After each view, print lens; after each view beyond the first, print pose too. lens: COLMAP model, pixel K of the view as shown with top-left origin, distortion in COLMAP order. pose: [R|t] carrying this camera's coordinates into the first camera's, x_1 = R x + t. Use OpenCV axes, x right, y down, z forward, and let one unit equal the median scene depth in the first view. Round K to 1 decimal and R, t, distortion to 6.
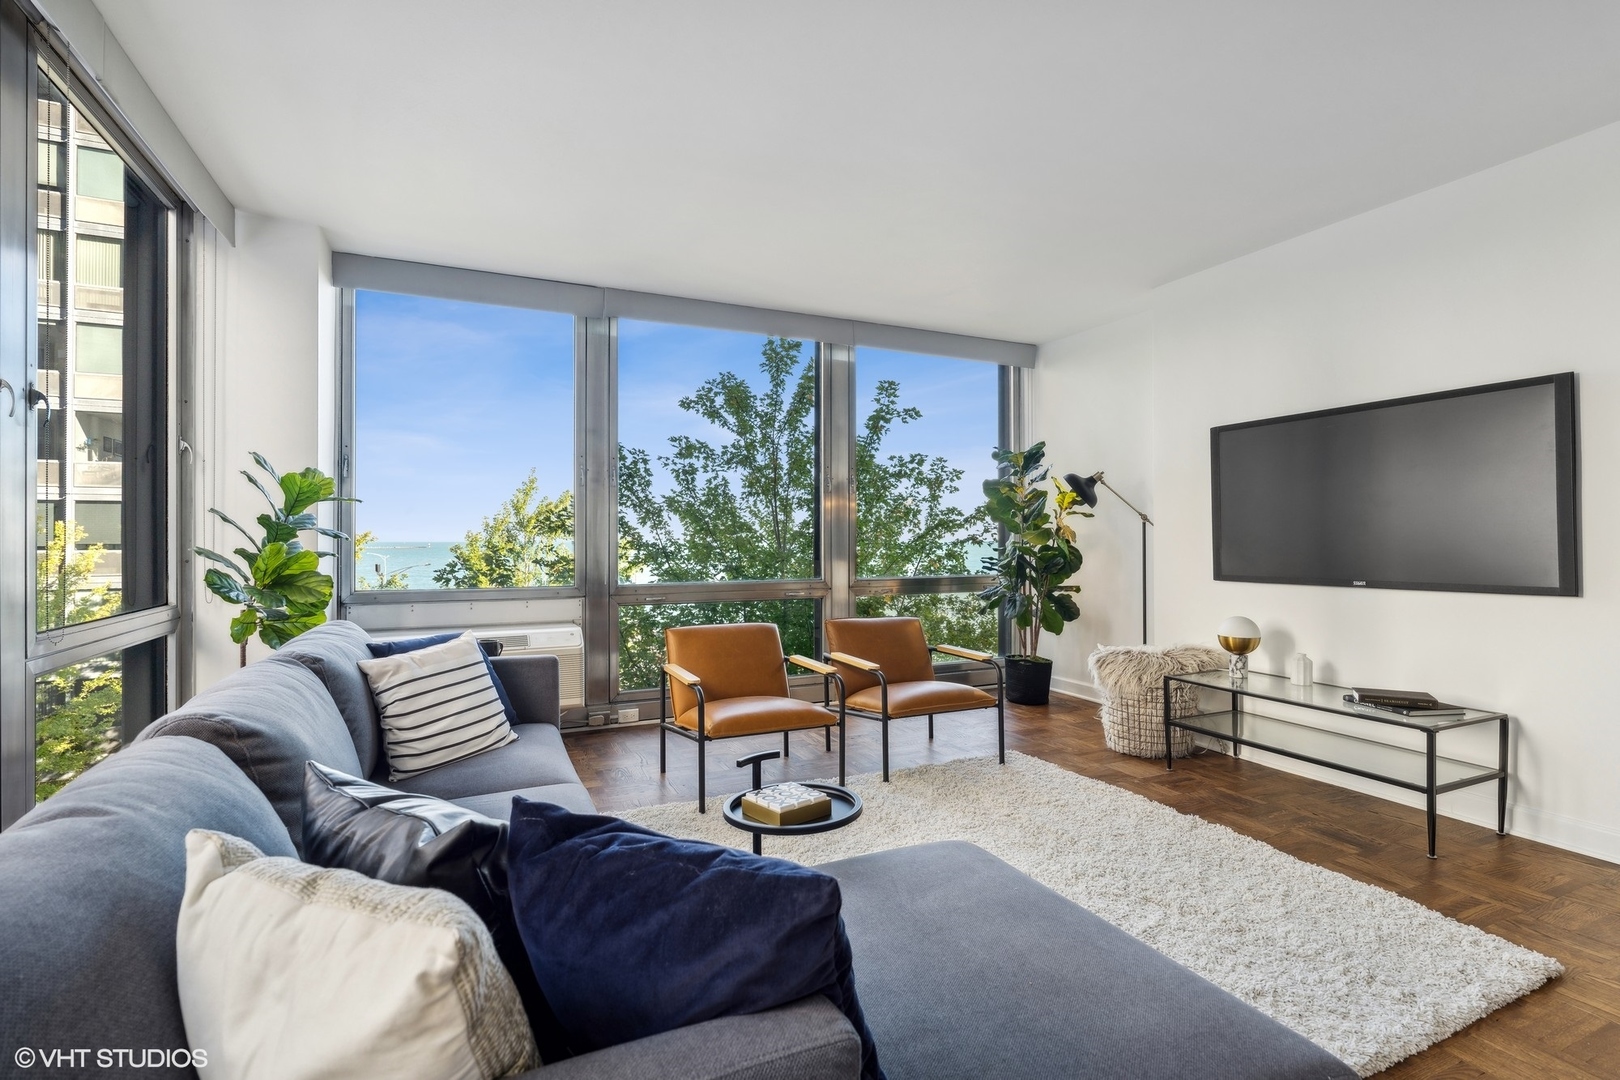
lens RADIAL K [[749.7, 0, 812.6], [0, 749.7, 539.8], [0, 0, 1]] dist [-0.004990, 0.000471]
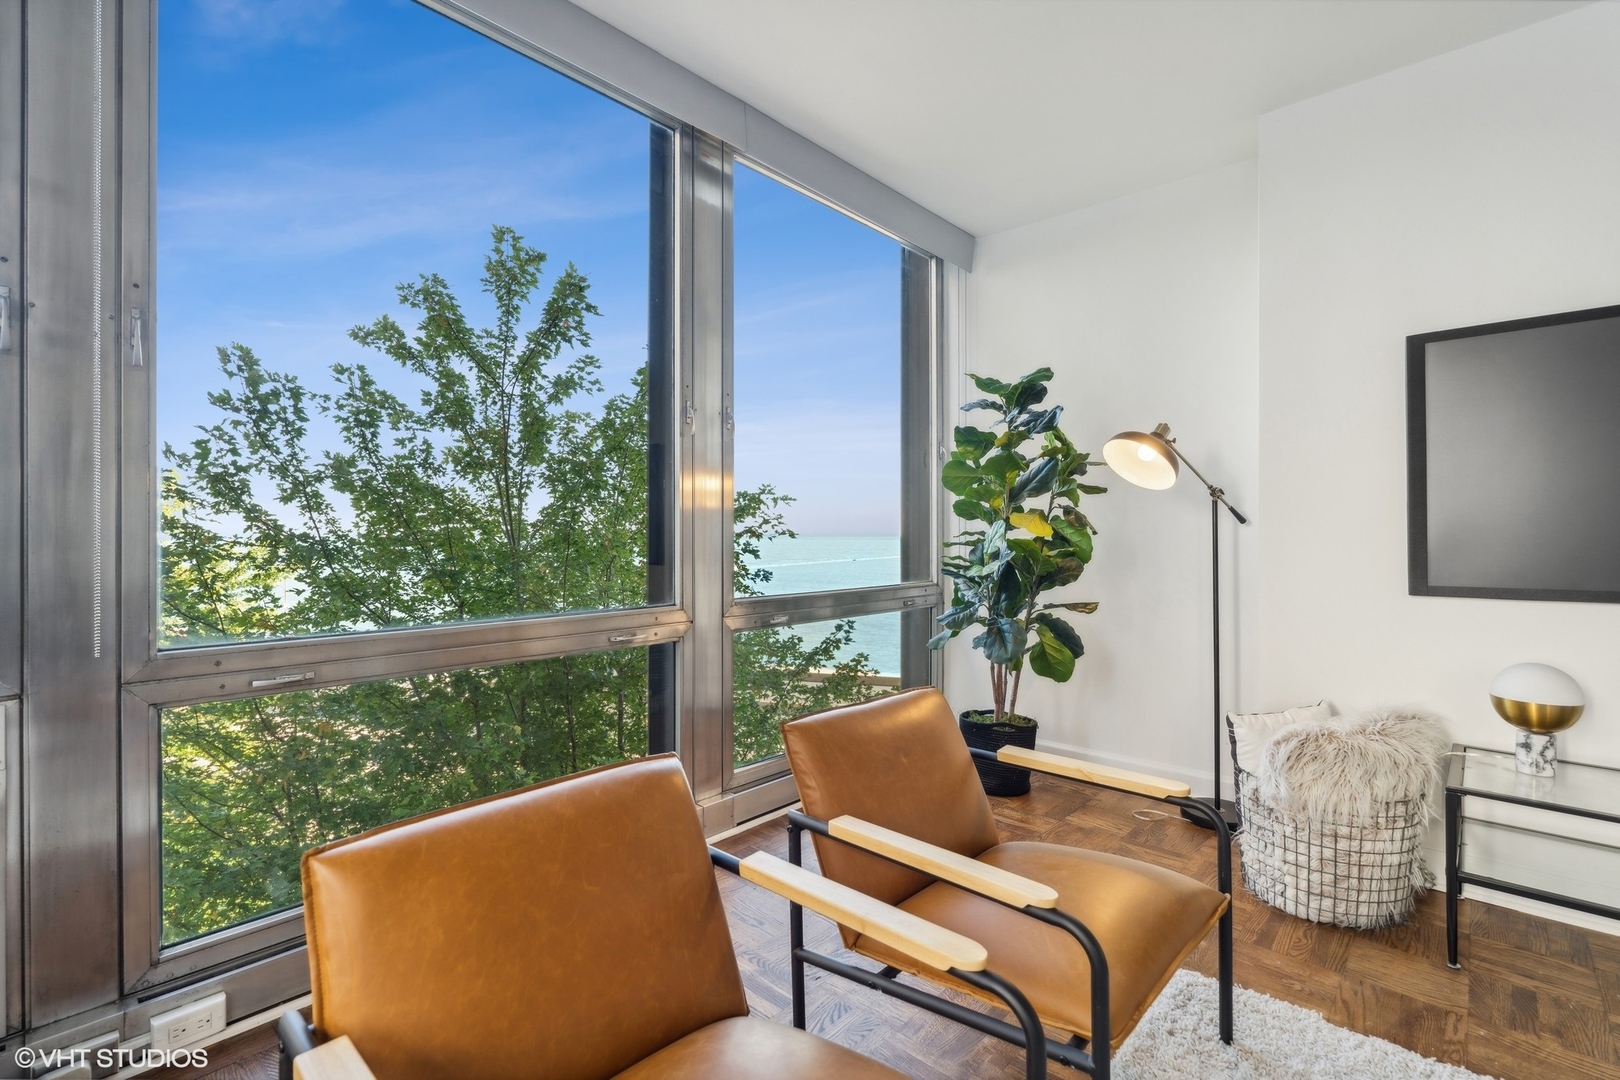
lens RADIAL K [[749.7, 0, 806.2], [0, 749.7, 541.4], [0, 0, 1]] dist [-0.004990, 0.000471]
pose [[0.929777, -0.003544, 0.368107, -0.048552], [0.000002, 0.999954, 0.009621, 0.002198], [-0.368124, -0.008945, 0.929734, 0.249158]]
